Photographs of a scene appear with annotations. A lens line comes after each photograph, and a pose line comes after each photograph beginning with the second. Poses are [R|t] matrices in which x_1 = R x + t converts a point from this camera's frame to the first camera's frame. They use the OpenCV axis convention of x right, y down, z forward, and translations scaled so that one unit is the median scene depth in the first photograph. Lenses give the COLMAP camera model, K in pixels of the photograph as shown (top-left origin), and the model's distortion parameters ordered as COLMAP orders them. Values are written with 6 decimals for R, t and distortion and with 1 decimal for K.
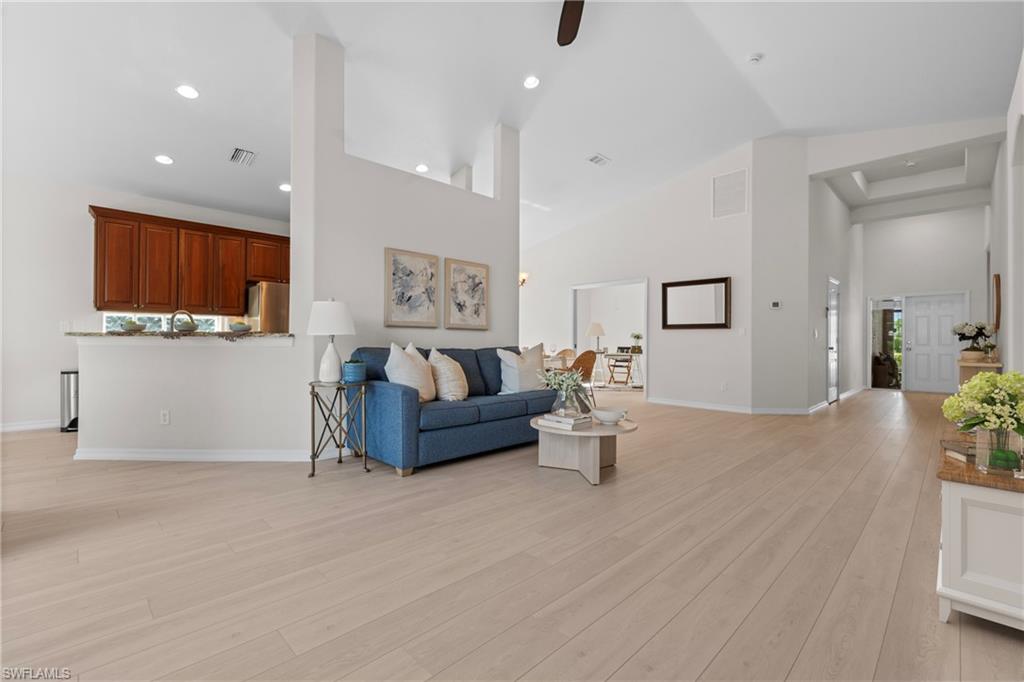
lens RADIAL K [[453.7, 0, 514.2], [0, 453.7, 339.9], [0, 0, 1]] dist [-0.001693, 0.000349]
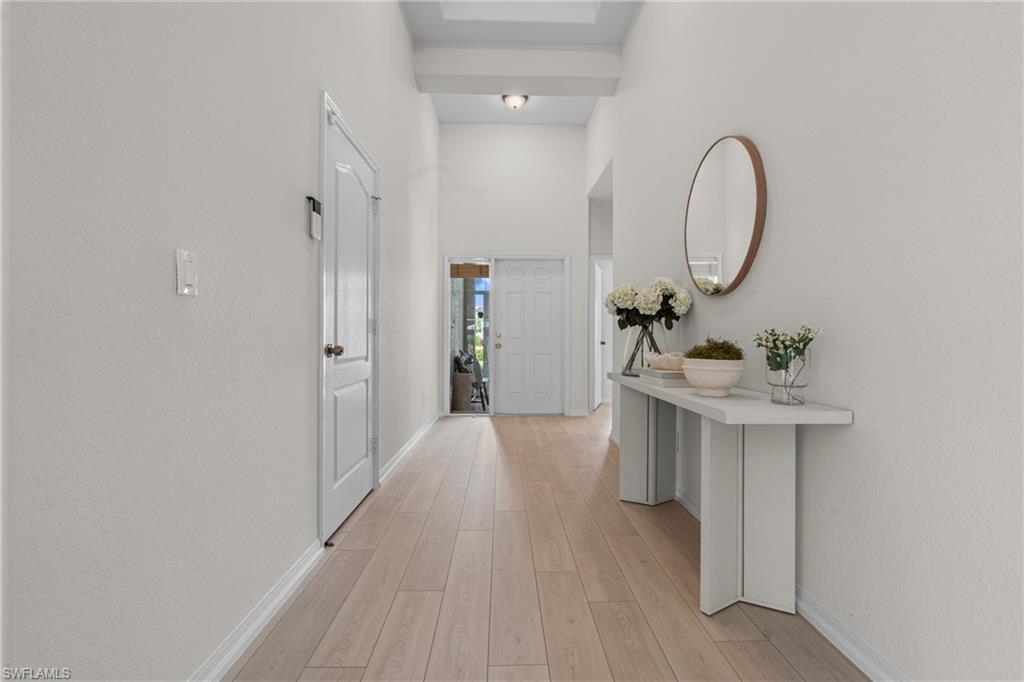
lens RADIAL K [[466.0, 0, 513.2], [0, 466.0, 338.7], [0, 0, 1]] dist [-0.003331, -0.000498]
pose [[0.694752, -0.002167, 0.719246, 0.433278], [-0.004742, 0.999960, 0.007593, 0.006461], [-0.719234, -0.008686, 0.694714, 0.550057]]
